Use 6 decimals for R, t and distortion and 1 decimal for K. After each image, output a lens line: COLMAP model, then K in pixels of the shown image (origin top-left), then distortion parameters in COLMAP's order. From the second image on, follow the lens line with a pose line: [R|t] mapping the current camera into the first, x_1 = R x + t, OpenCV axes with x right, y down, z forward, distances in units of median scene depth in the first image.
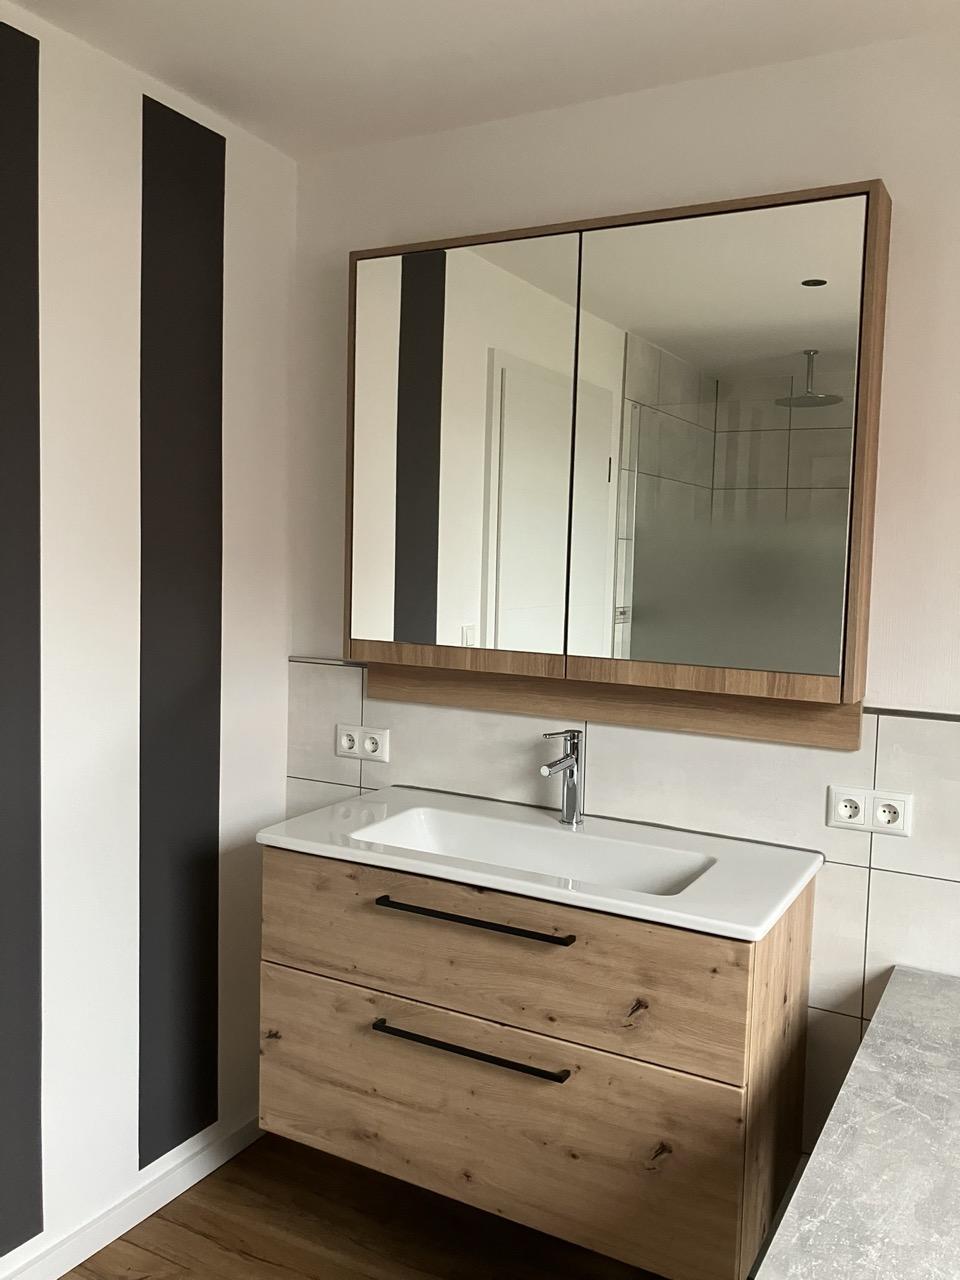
lens RADIAL K [[1053.8, 0, 478.8], [0, 1053.8, 635.3], [0, 0, 1]] dist [0.016100, -0.001635]
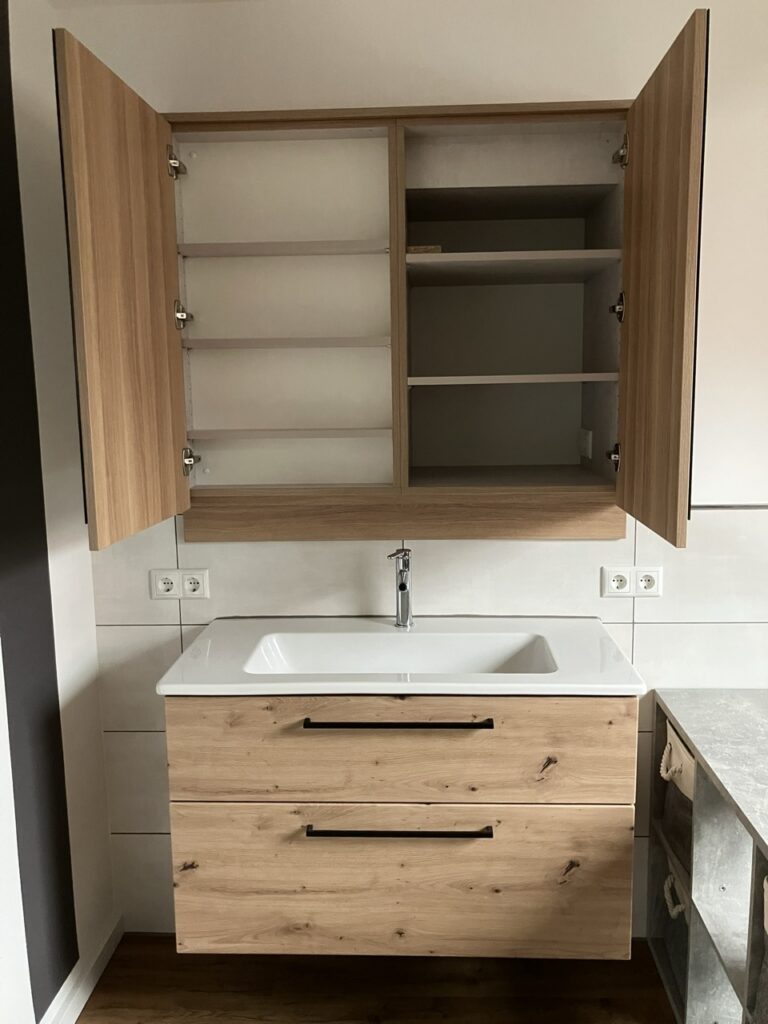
lens RADIAL K [[843.0, 0, 385.2], [0, 843.0, 513.8], [0, 0, 1]] dist [0.016100, -0.001635]
pose [[0.896530, -0.107573, 0.429723, -0.369398], [0.074567, 0.992872, 0.092979, -0.044289], [-0.436662, -0.051315, 0.898161, 0.172288]]
